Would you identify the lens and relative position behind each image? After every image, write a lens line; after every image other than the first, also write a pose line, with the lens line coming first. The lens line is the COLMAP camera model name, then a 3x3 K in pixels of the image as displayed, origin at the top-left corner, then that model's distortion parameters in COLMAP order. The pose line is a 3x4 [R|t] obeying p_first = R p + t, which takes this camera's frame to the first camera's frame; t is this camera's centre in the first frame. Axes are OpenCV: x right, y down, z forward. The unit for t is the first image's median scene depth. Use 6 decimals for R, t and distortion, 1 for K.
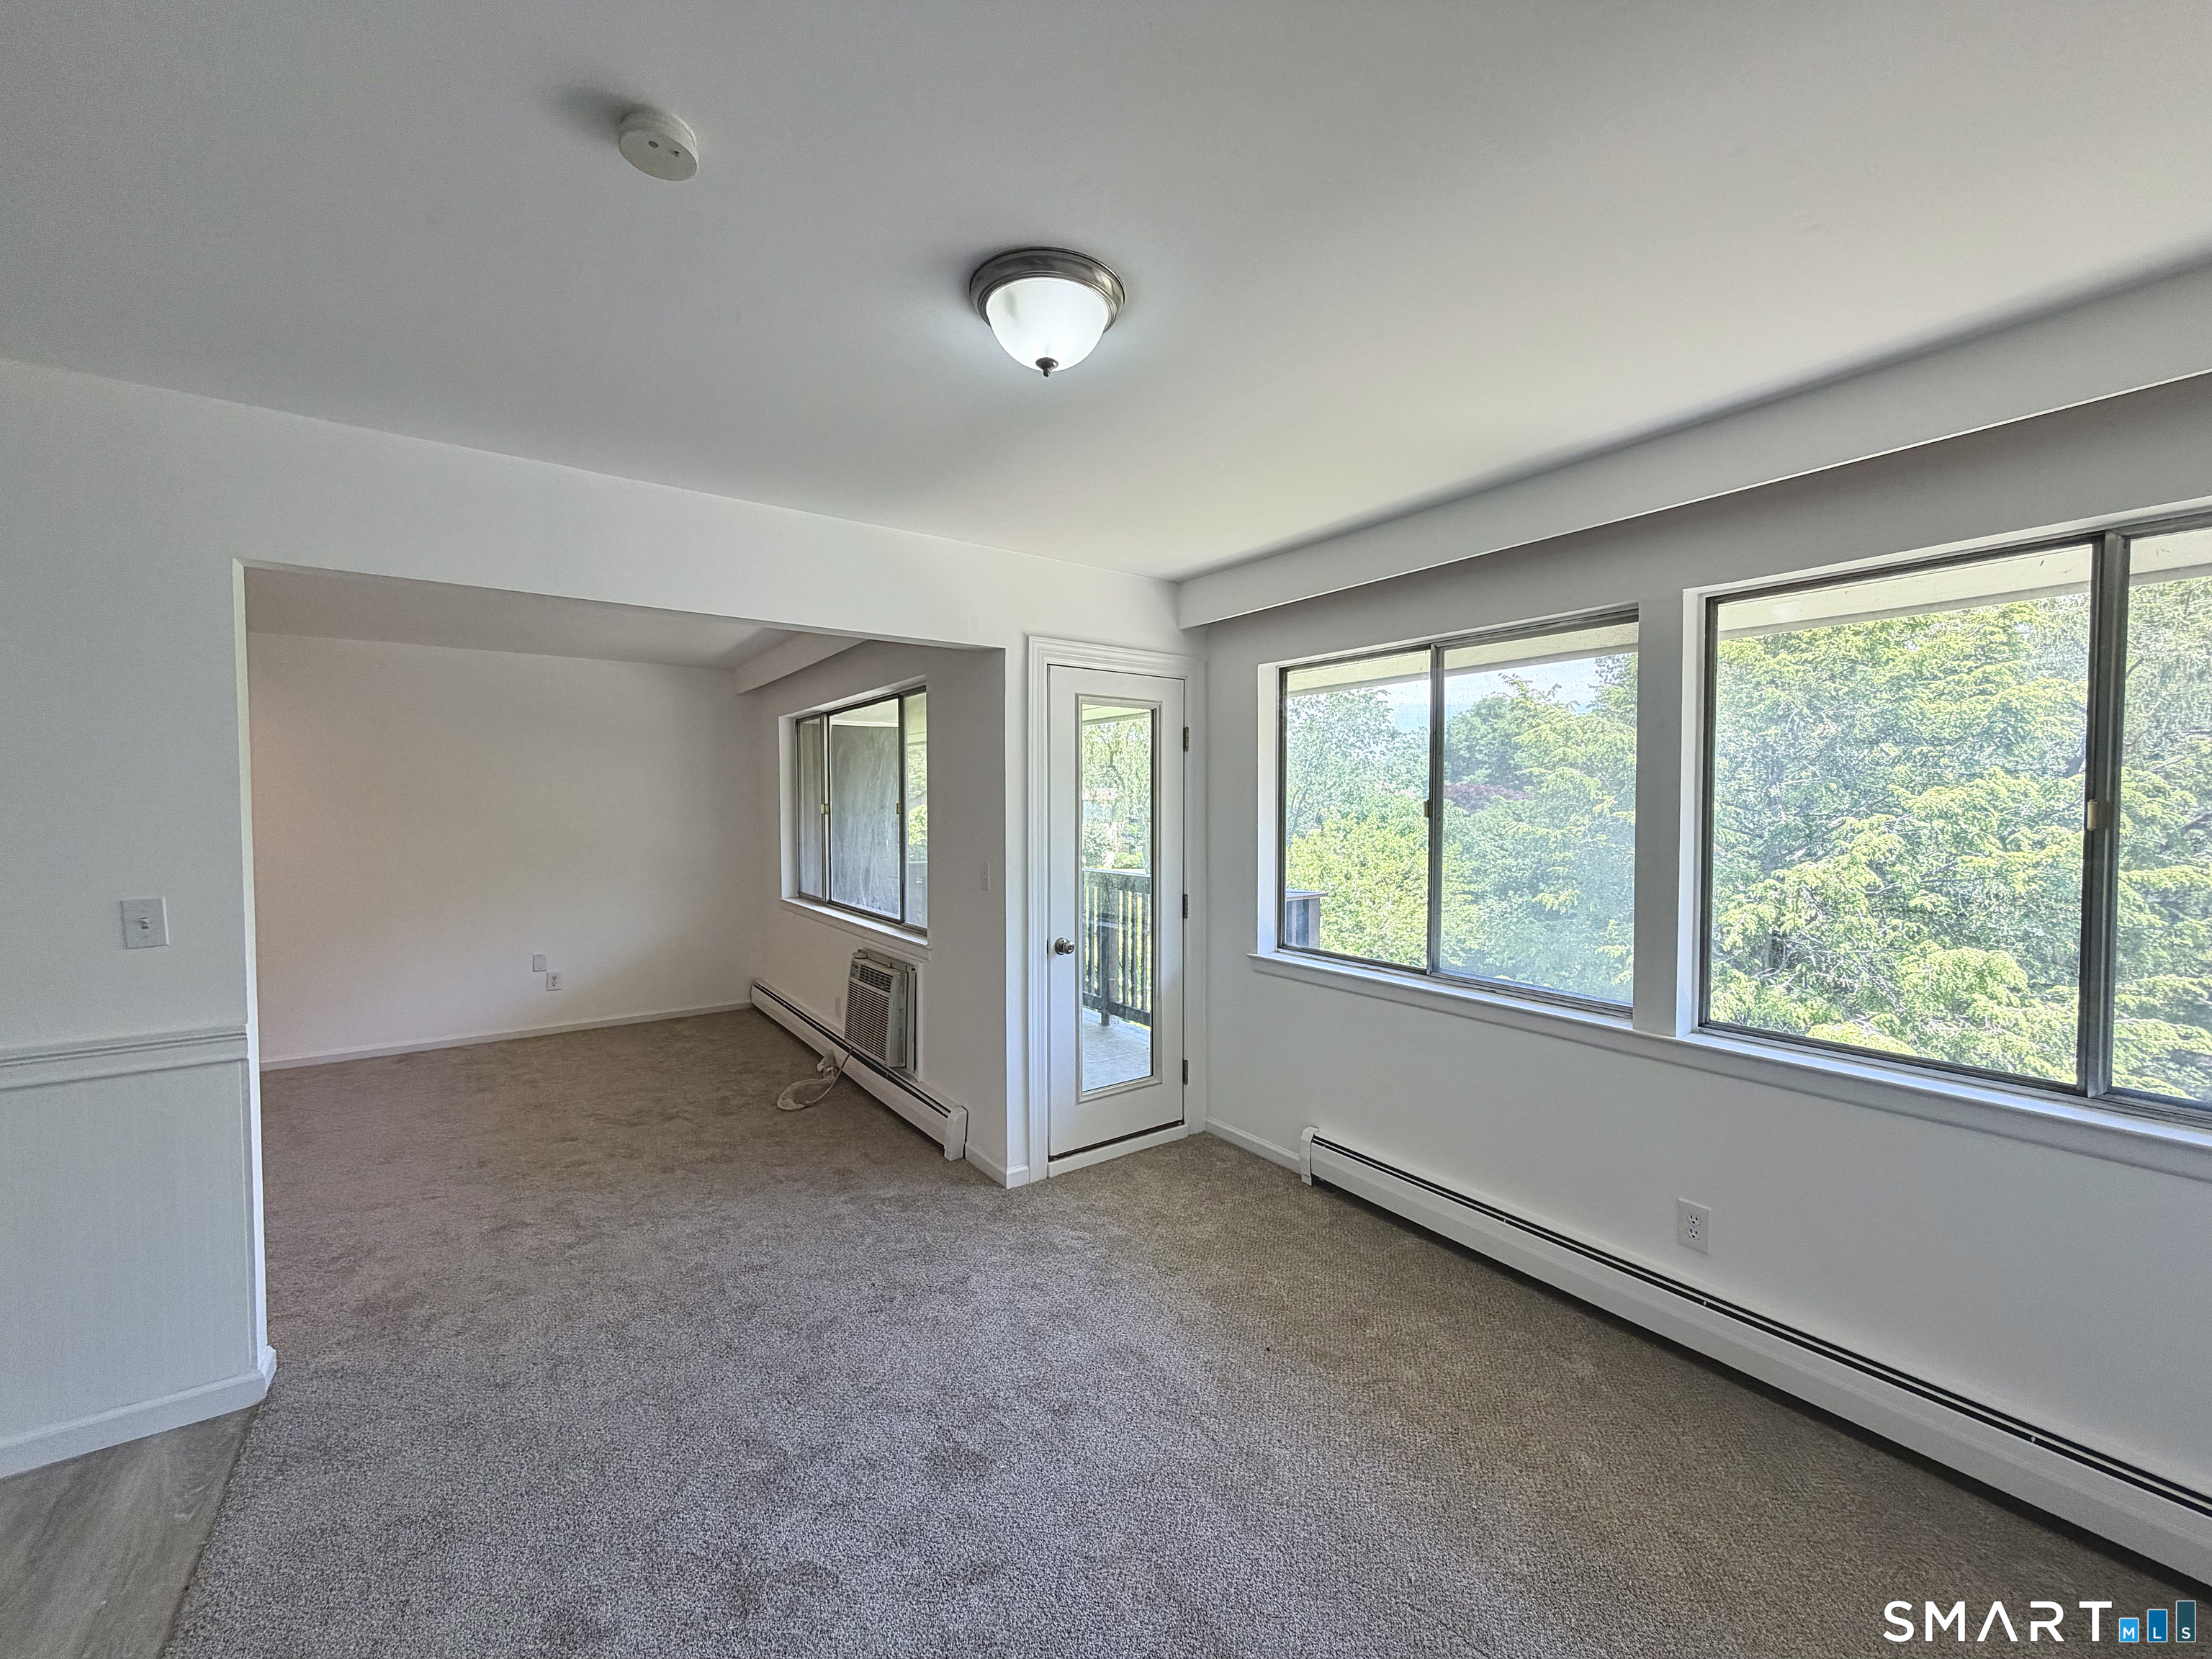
lens RADIAL K [[881.3, 0, 1115.4], [0, 881.3, 830.5], [0, 0, 1]] dist [0.000301, -0.000040]
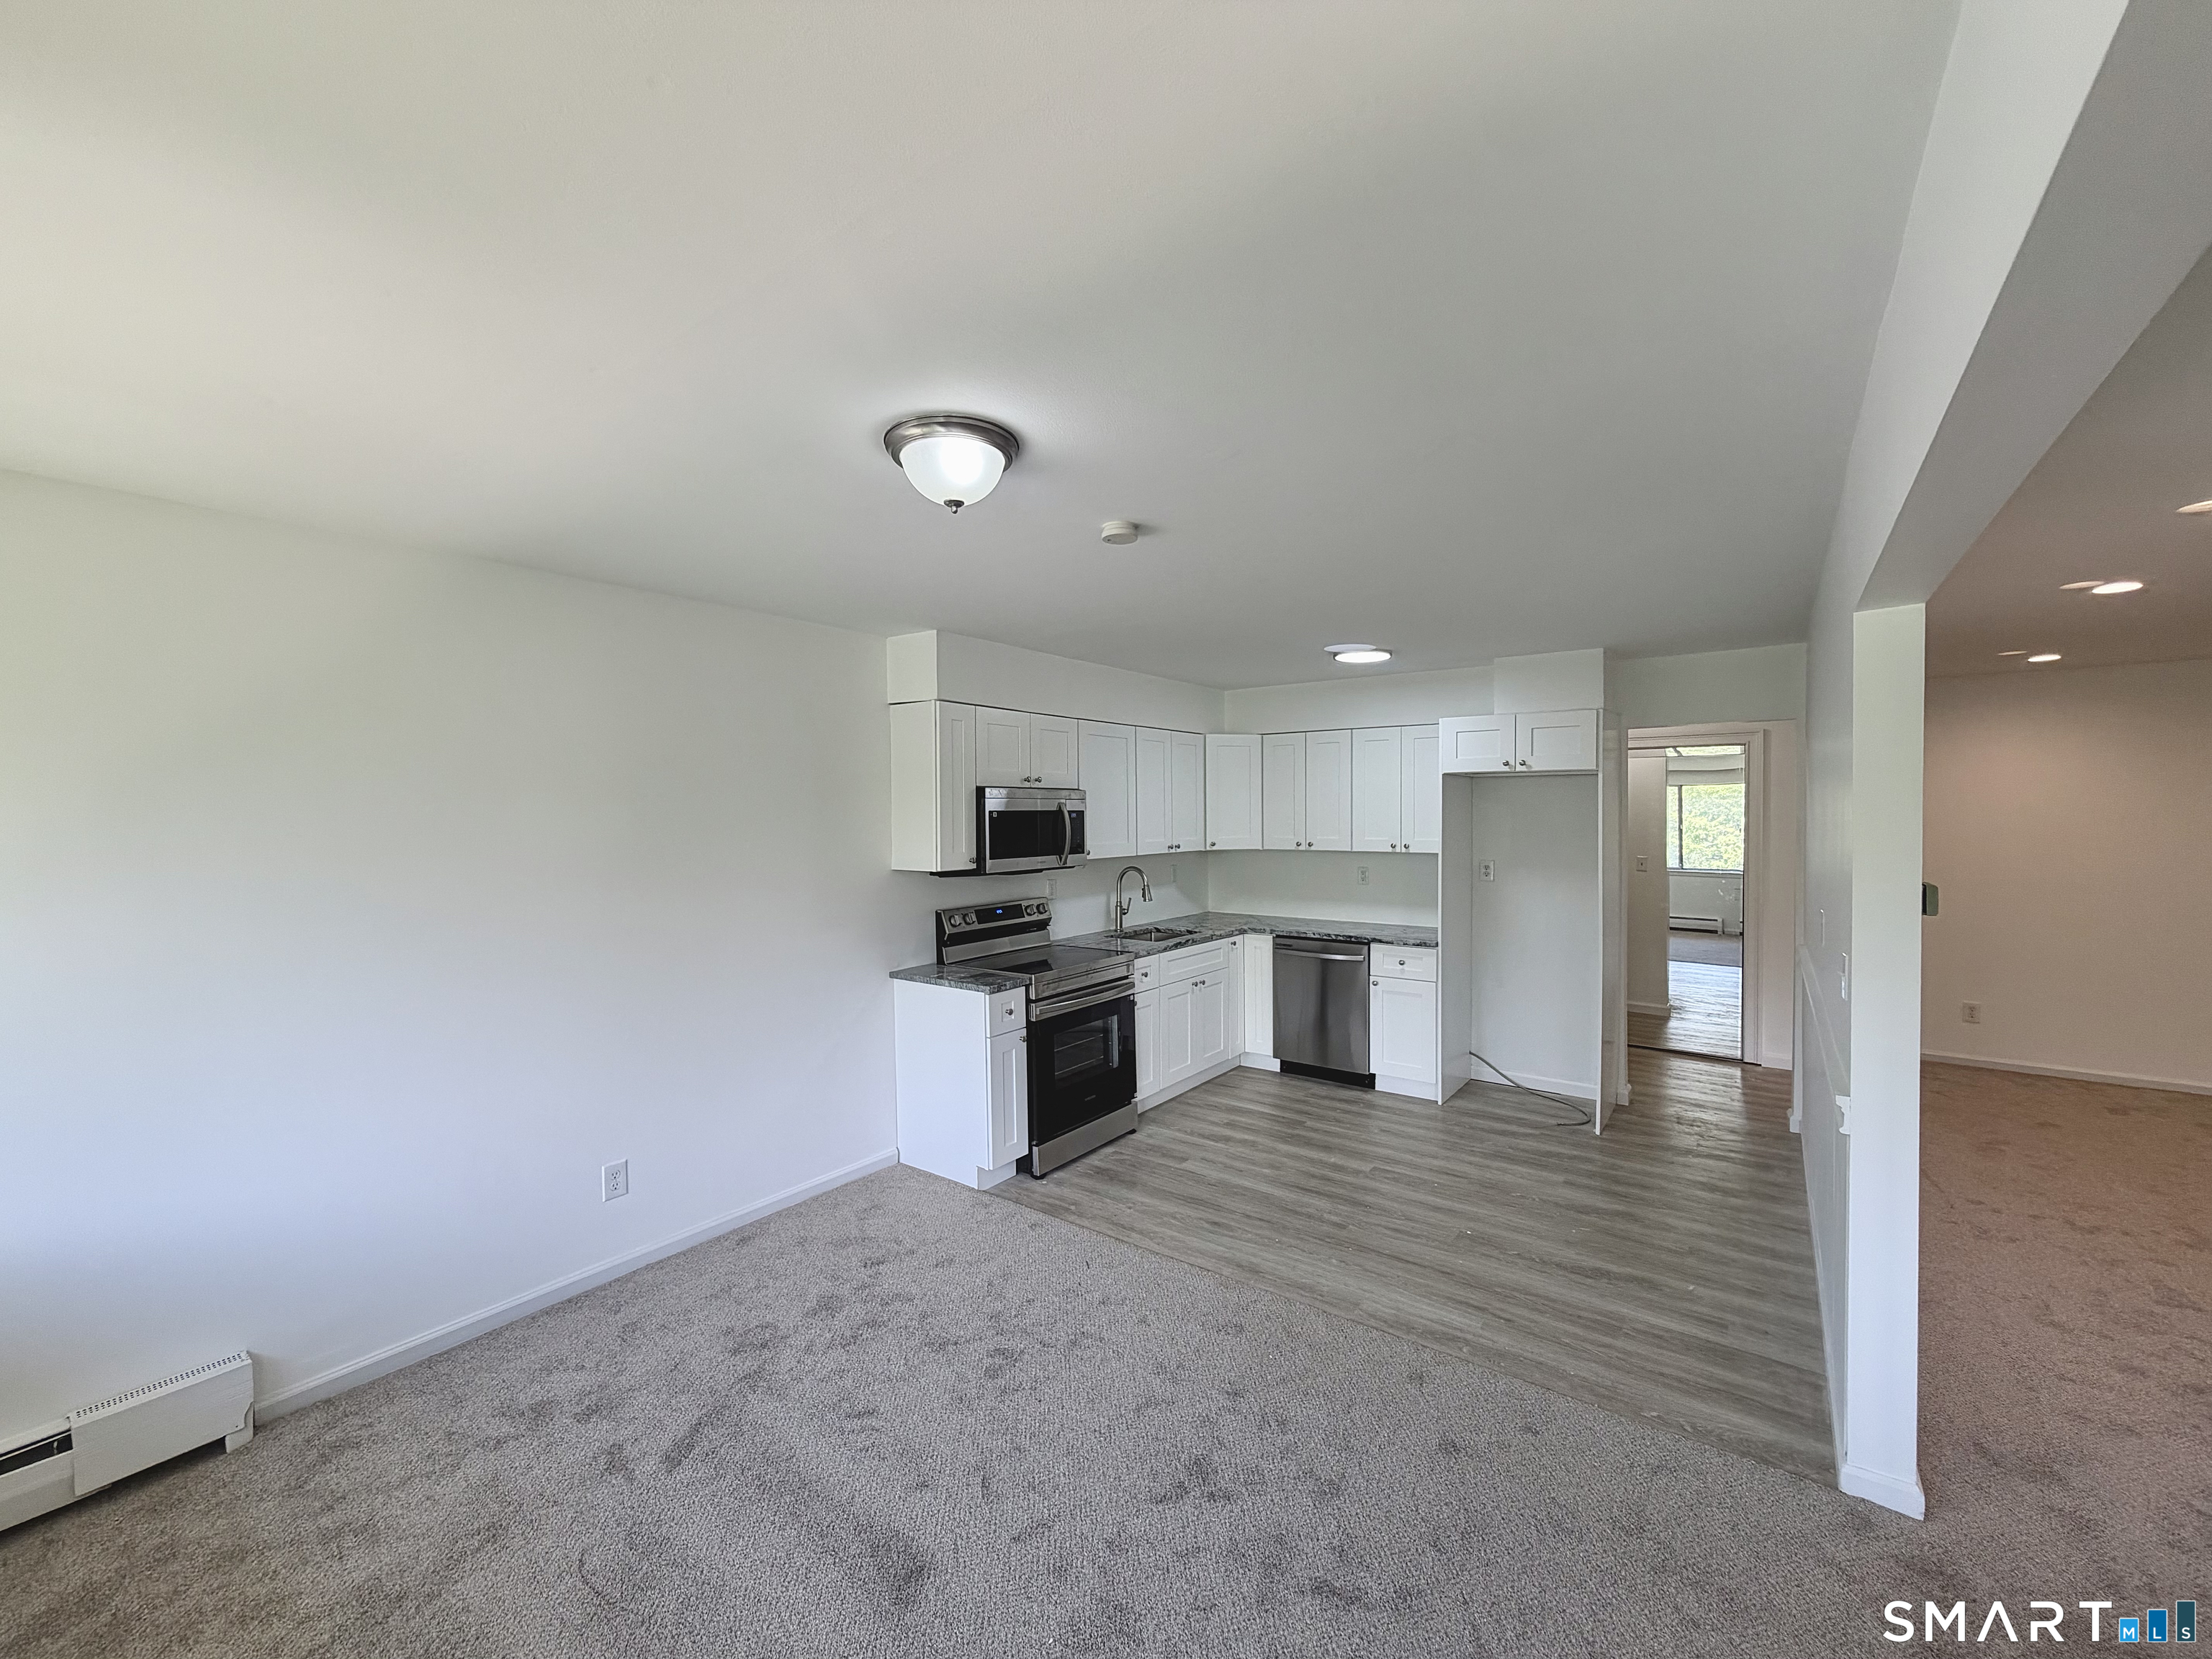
lens RADIAL K [[881.3, 0, 1115.4], [0, 881.3, 830.5], [0, 0, 1]] dist [0.000301, -0.000040]
pose [[-0.951121, 0.014519, -0.308478, 0.042099], [-0.000171, 0.998869, 0.047540, -0.073673], [0.308819, 0.045269, -0.950043, 1.023353]]
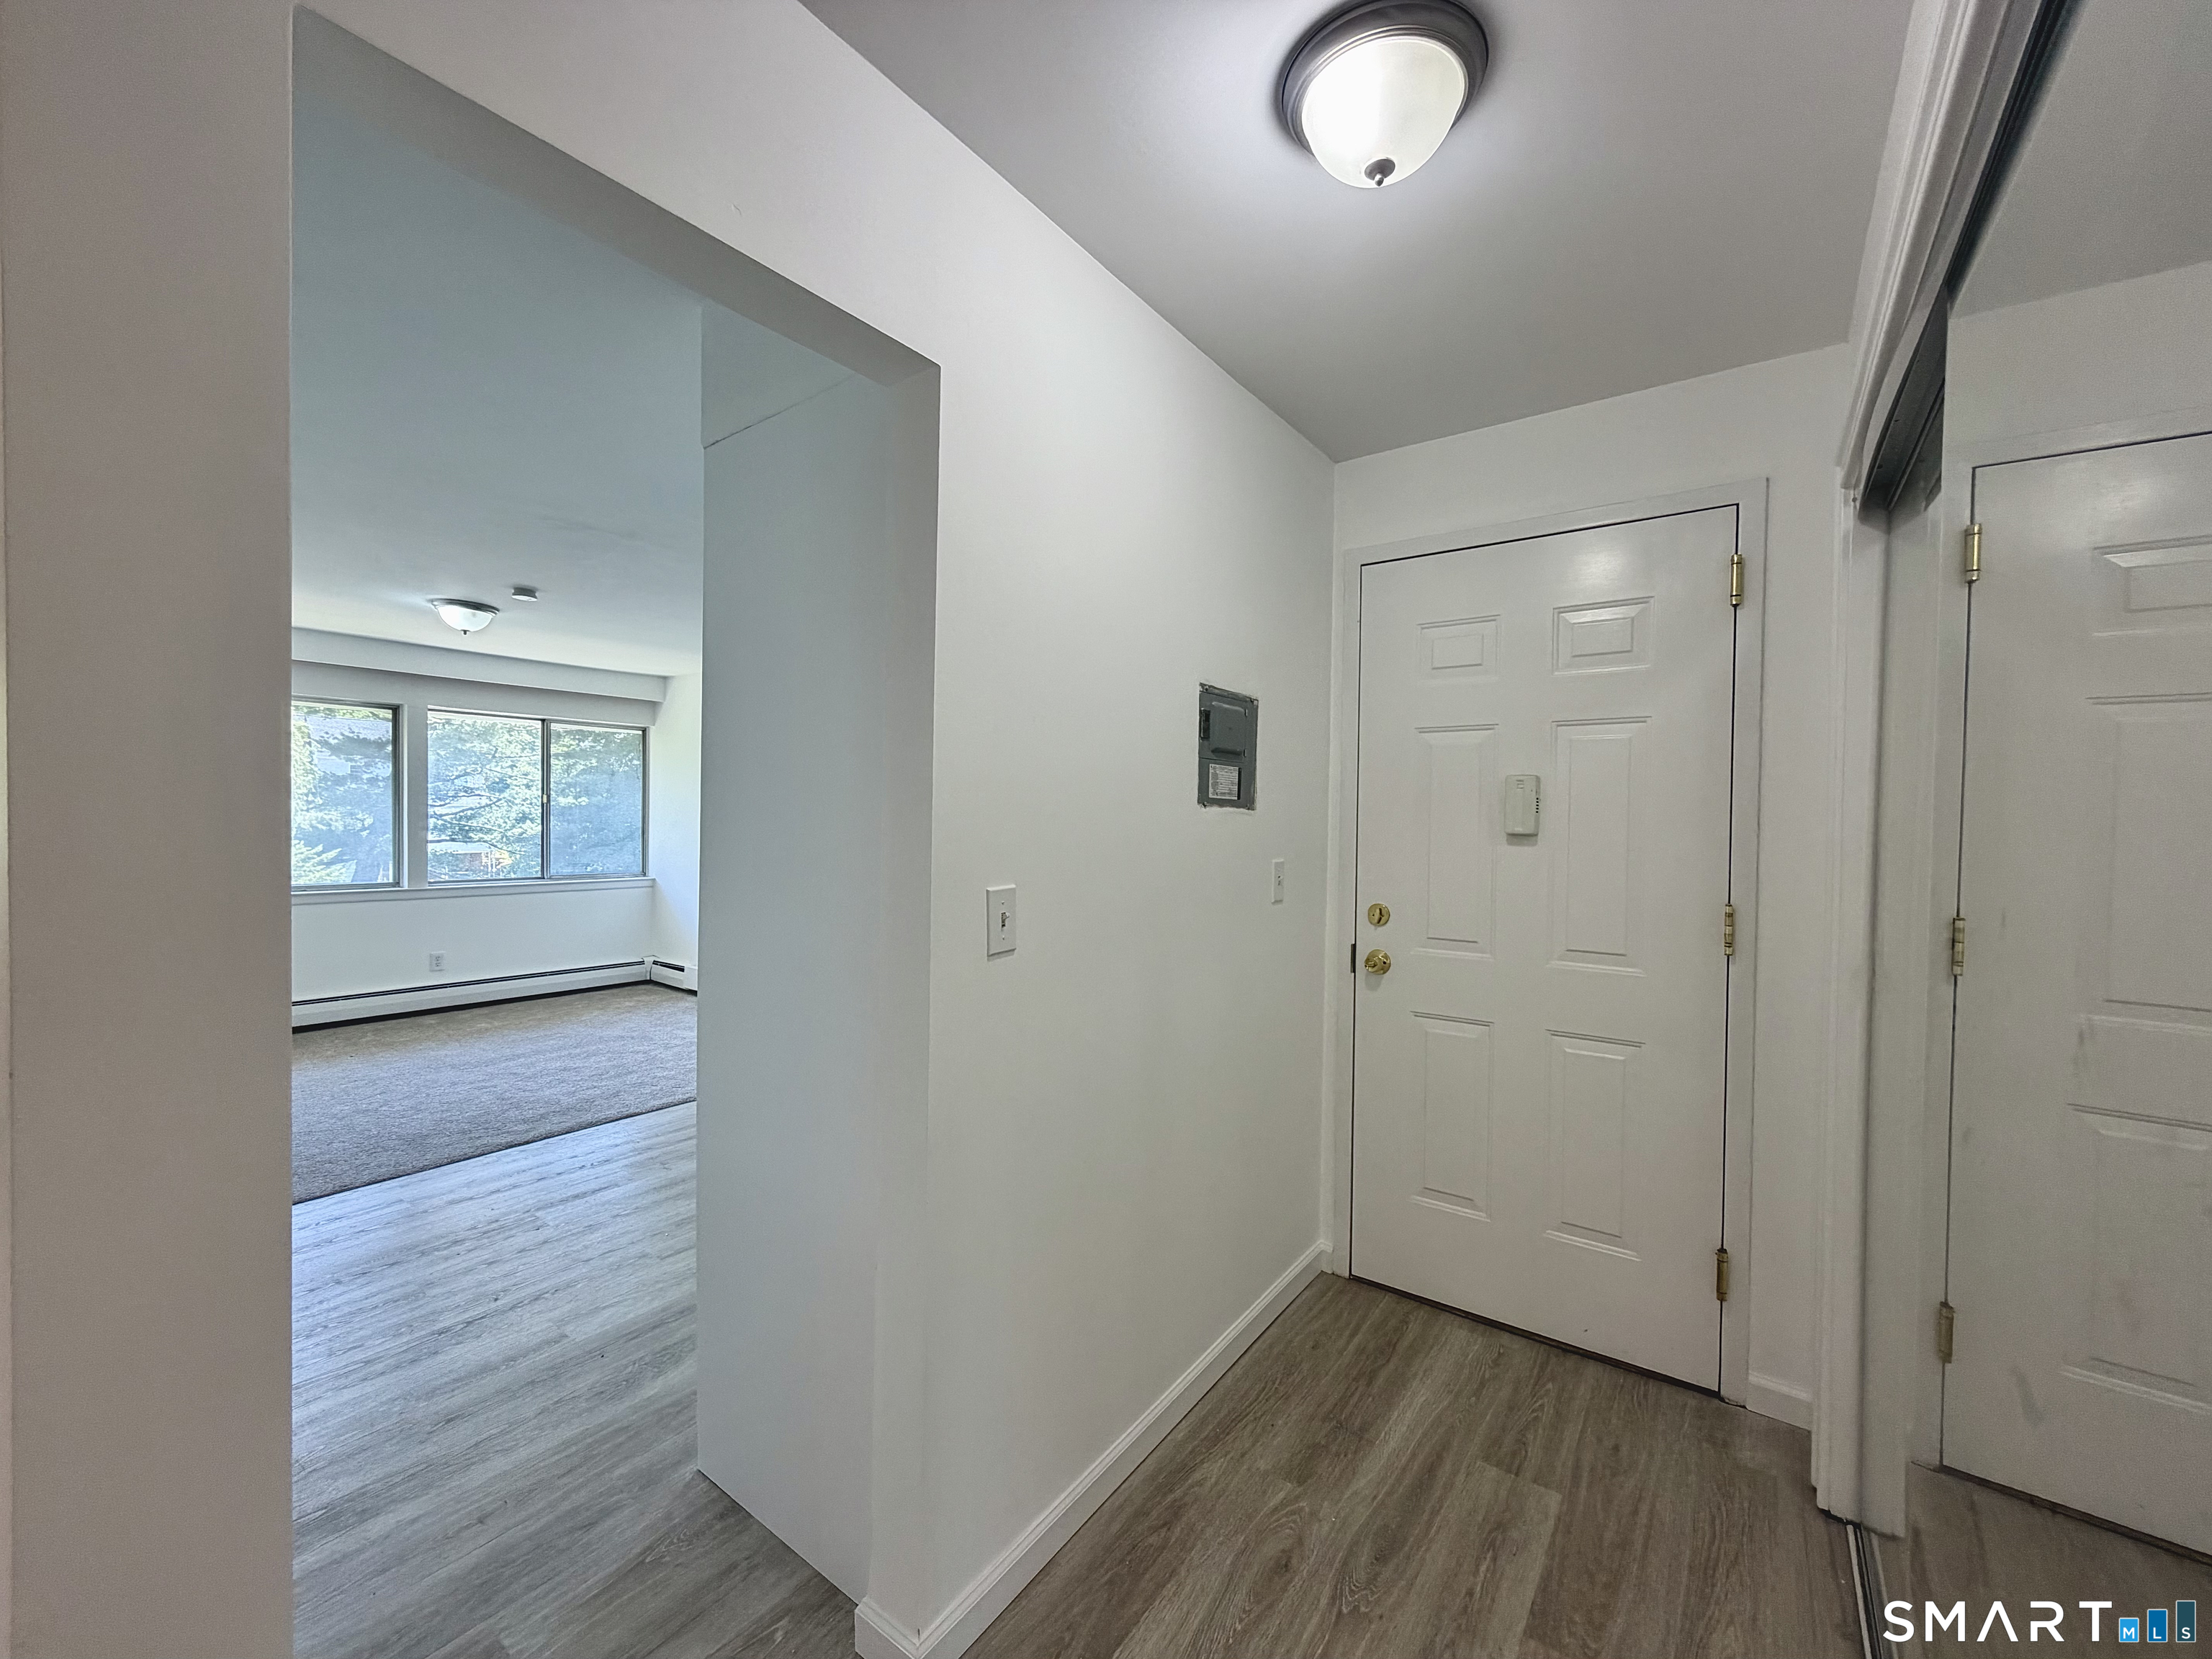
lens RADIAL K [[881.3, 0, 1115.4], [0, 881.3, 830.5], [0, 0, 1]] dist [0.000301, -0.000040]
pose [[-0.319952, -0.018198, 0.947259, -1.581572], [0.012381, 0.999650, 0.023387, 0.028225], [-0.947353, 0.019211, -0.319614, -0.021675]]
